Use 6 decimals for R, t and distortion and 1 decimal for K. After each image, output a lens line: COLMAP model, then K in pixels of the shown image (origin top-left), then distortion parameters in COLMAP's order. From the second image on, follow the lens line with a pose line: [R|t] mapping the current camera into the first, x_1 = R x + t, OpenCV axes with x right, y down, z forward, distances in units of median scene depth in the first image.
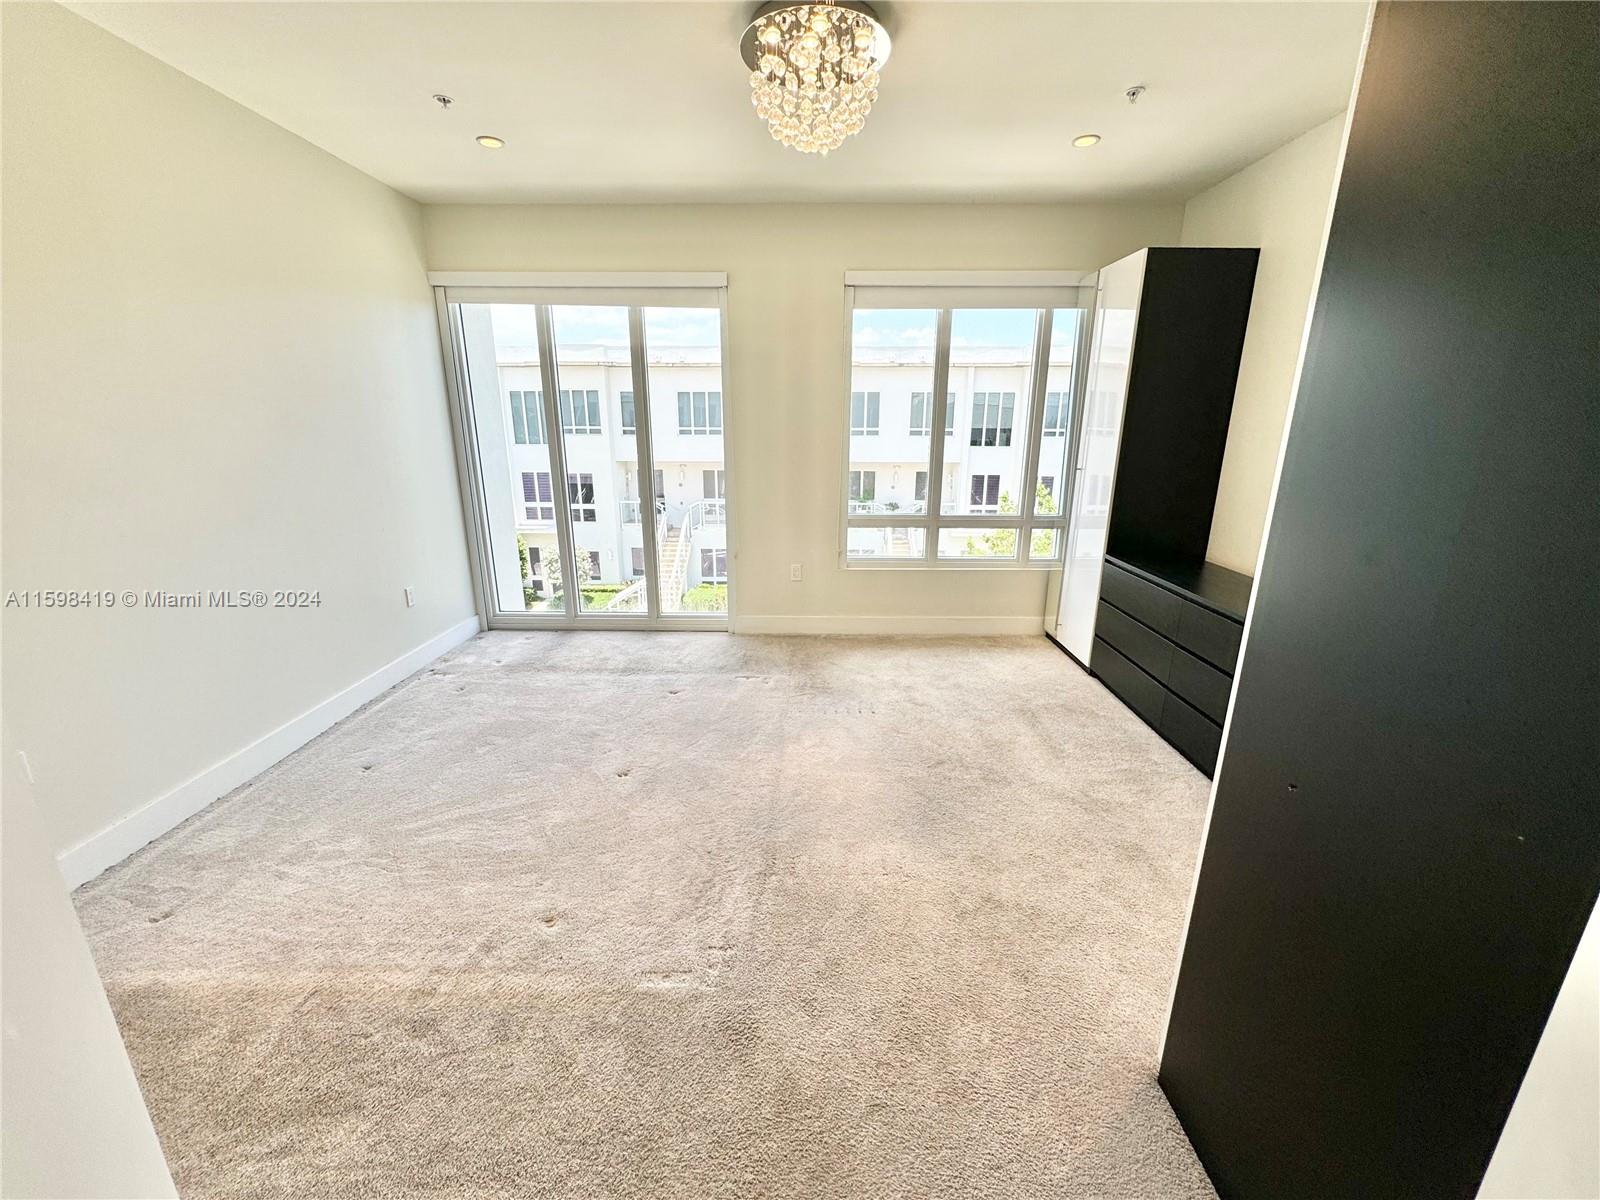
lens RADIAL K [[641.3, 0, 796.7], [0, 641.3, 592.5], [0, 0, 1]] dist [-0.003451, 0.001104]
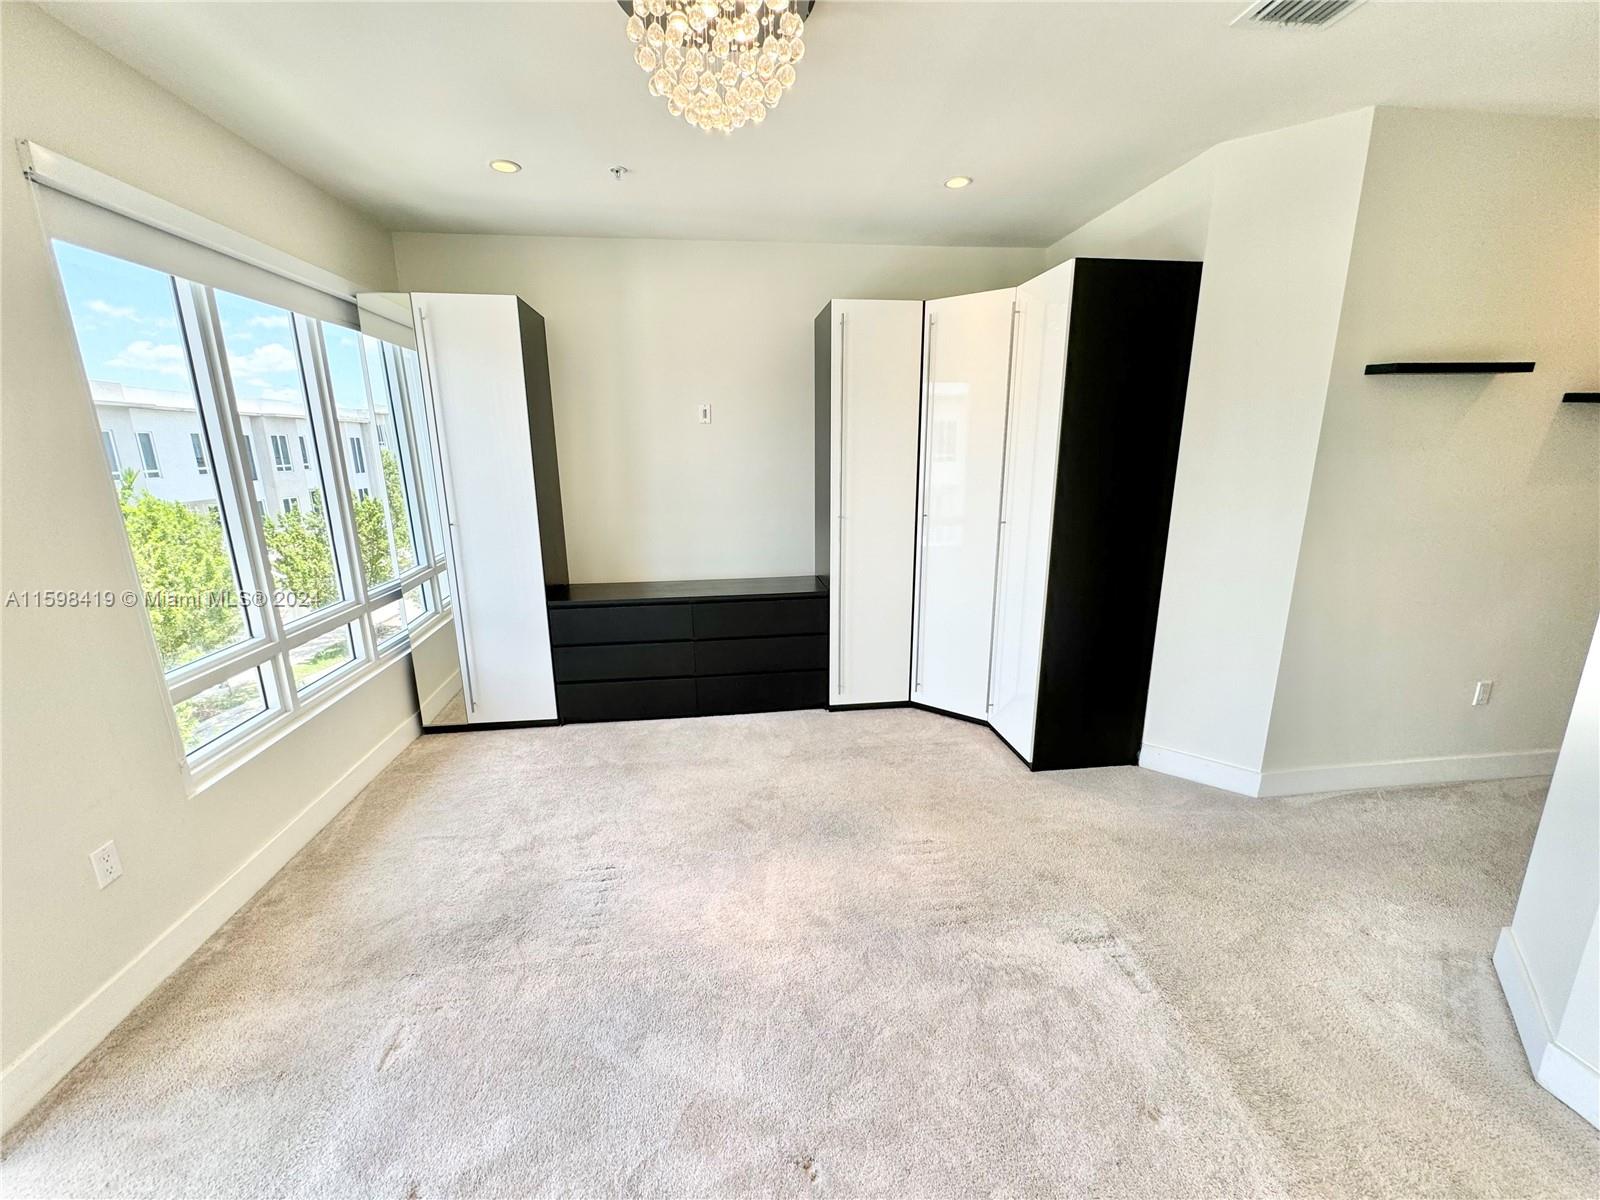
lens RADIAL K [[641.3, 0, 797.3], [0, 641.3, 595.3], [0, 0, 1]] dist [-0.003451, 0.001104]
pose [[-0.132192, -0.226961, 0.964891, -0.416881], [0.269724, 0.928465, 0.255345, -0.177378], [-0.953821, 0.294008, -0.061519, 0.570973]]
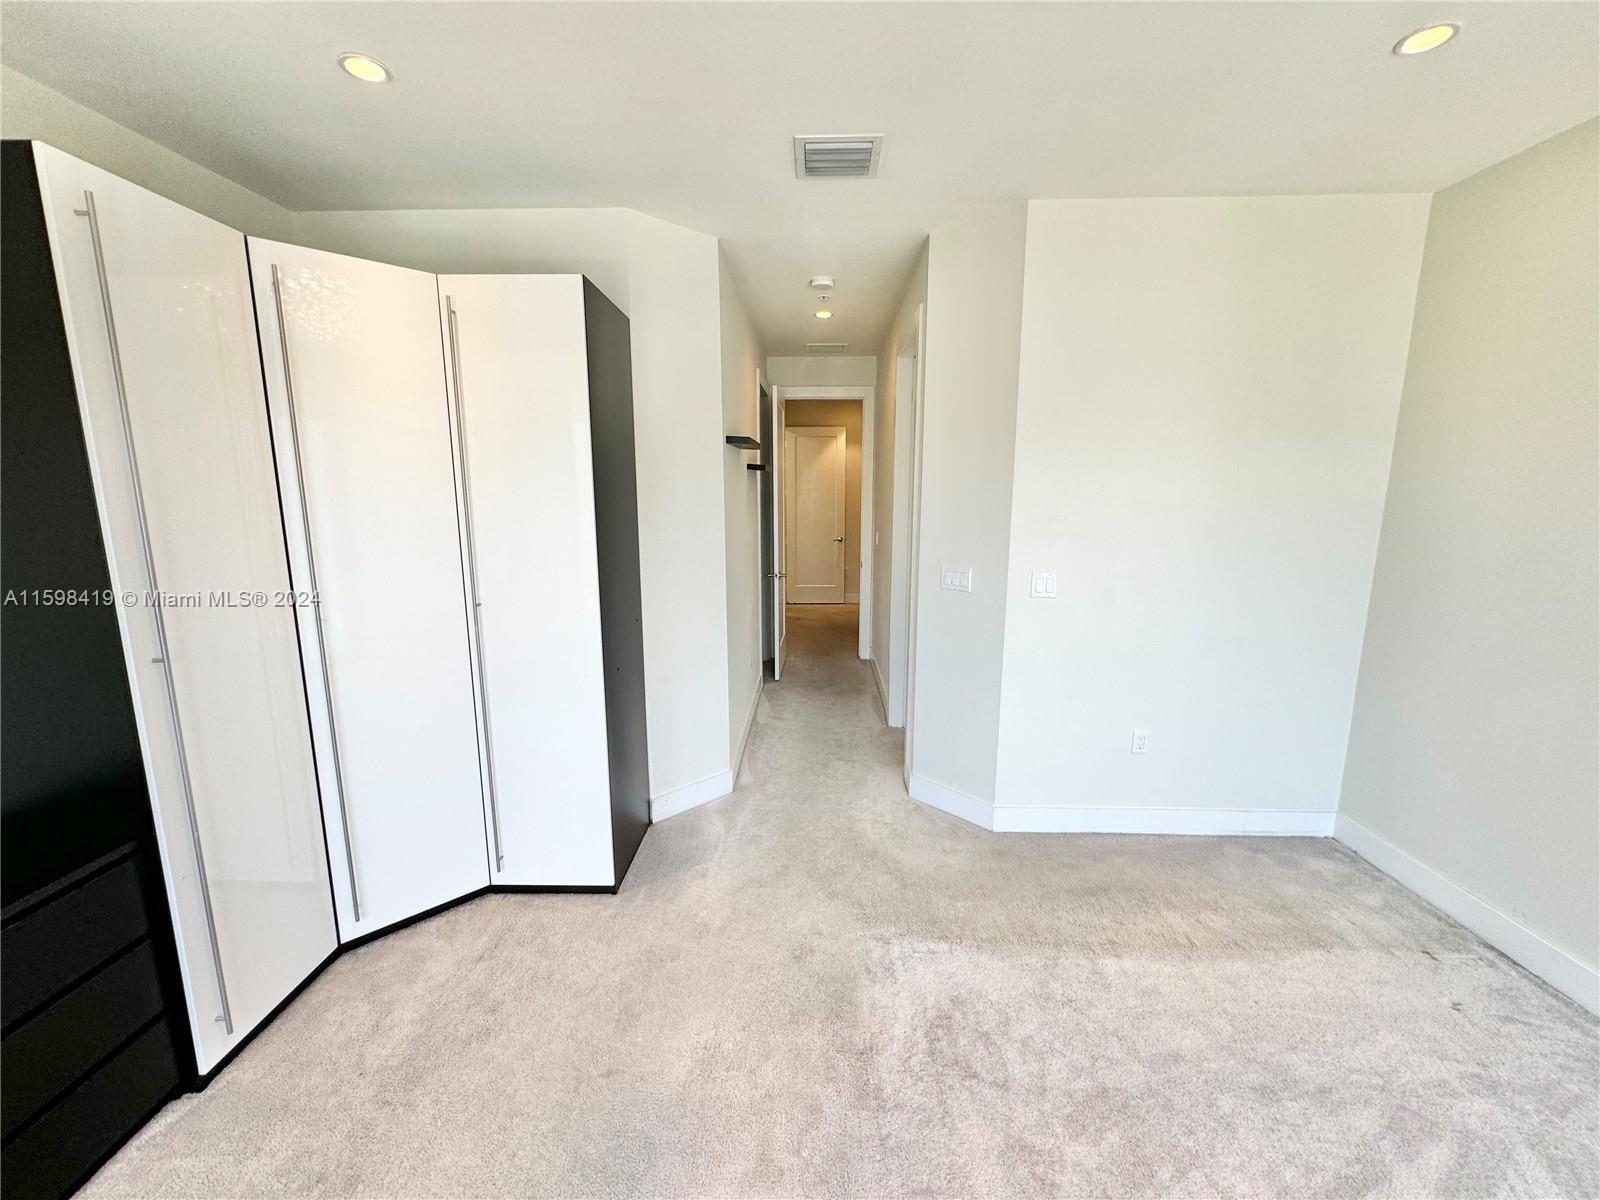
lens RADIAL K [[641.3, 0, 806.9], [0, 641.3, 595.6], [0, 0, 1]] dist [-0.003451, 0.001104]
pose [[-0.999984, -0.003110, 0.004706, 0.017153], [-0.000846, 0.907548, 0.419948, -0.229137], [-0.005577, 0.419938, -0.907536, 0.745062]]
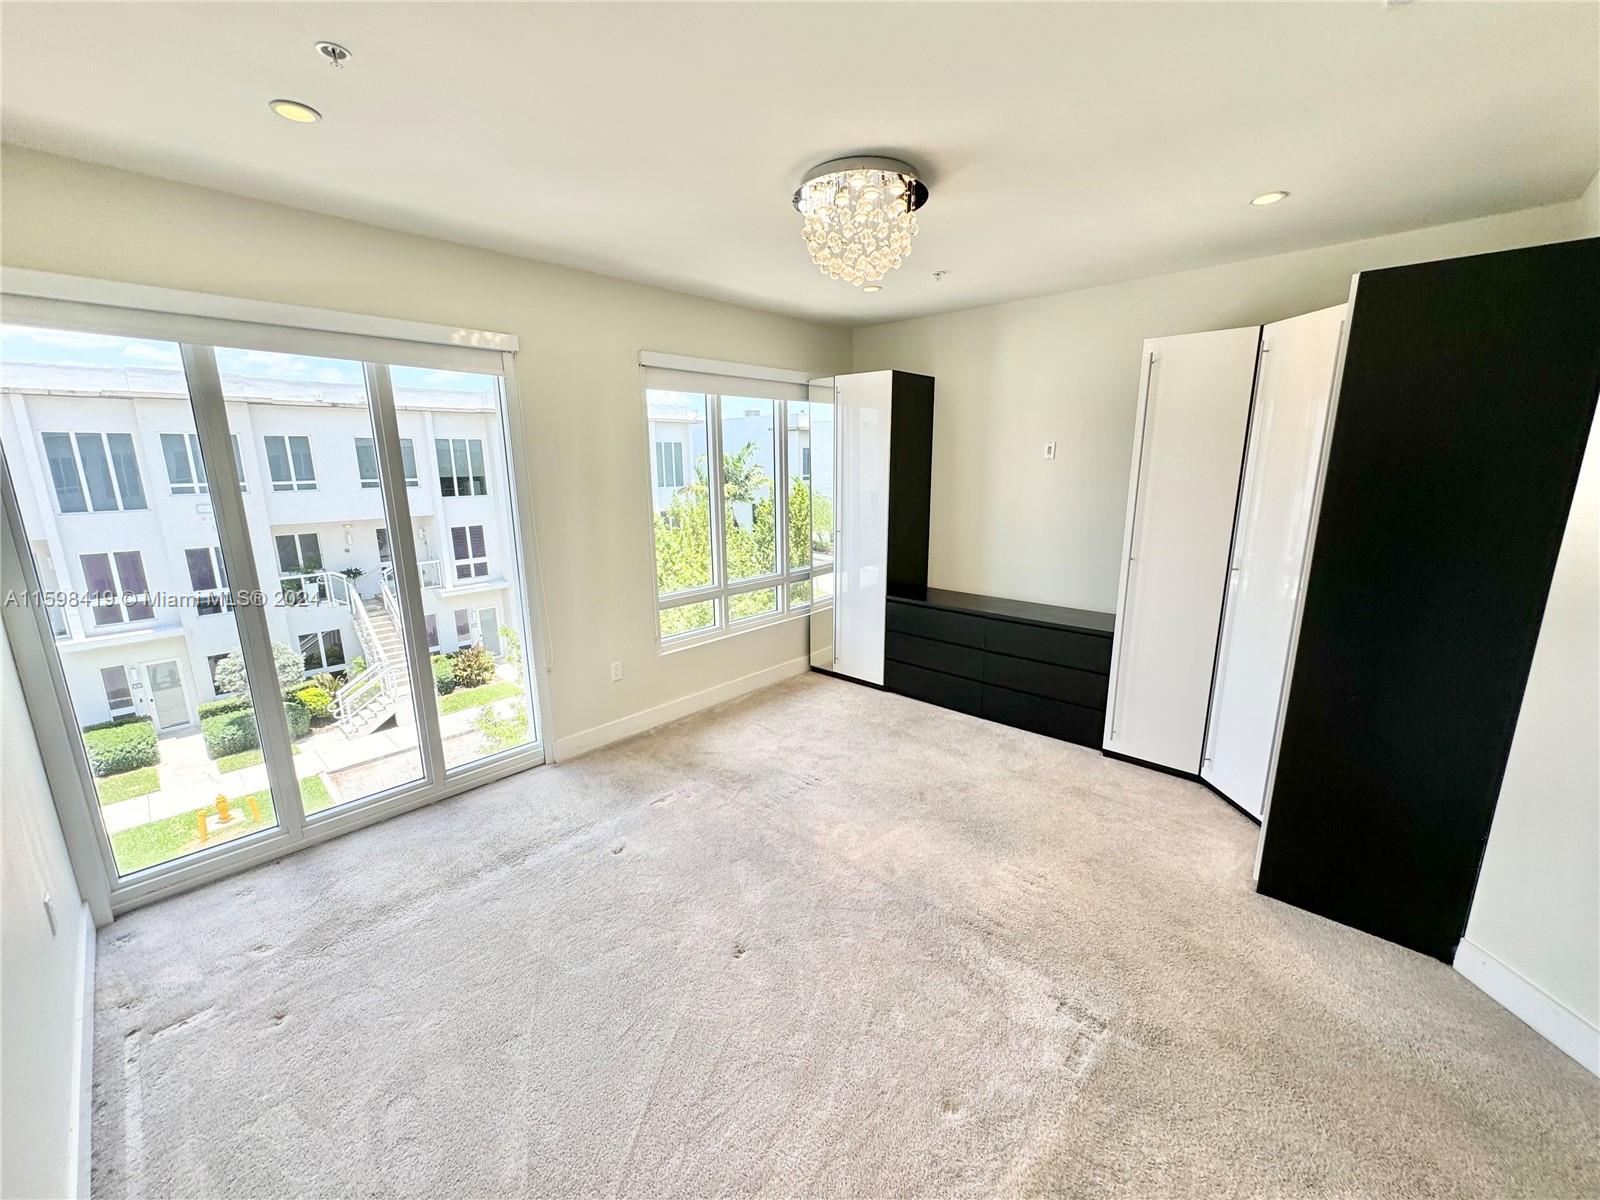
lens RADIAL K [[641.3, 0, 798.7], [0, 641.3, 595.7], [0, 0, 1]] dist [-0.003451, 0.001104]
pose [[0.667934, -0.163967, 0.725933, -0.469530], [0.204363, 0.978341, 0.032944, -0.113767], [-0.715612, 0.126349, 0.686976, 0.199265]]
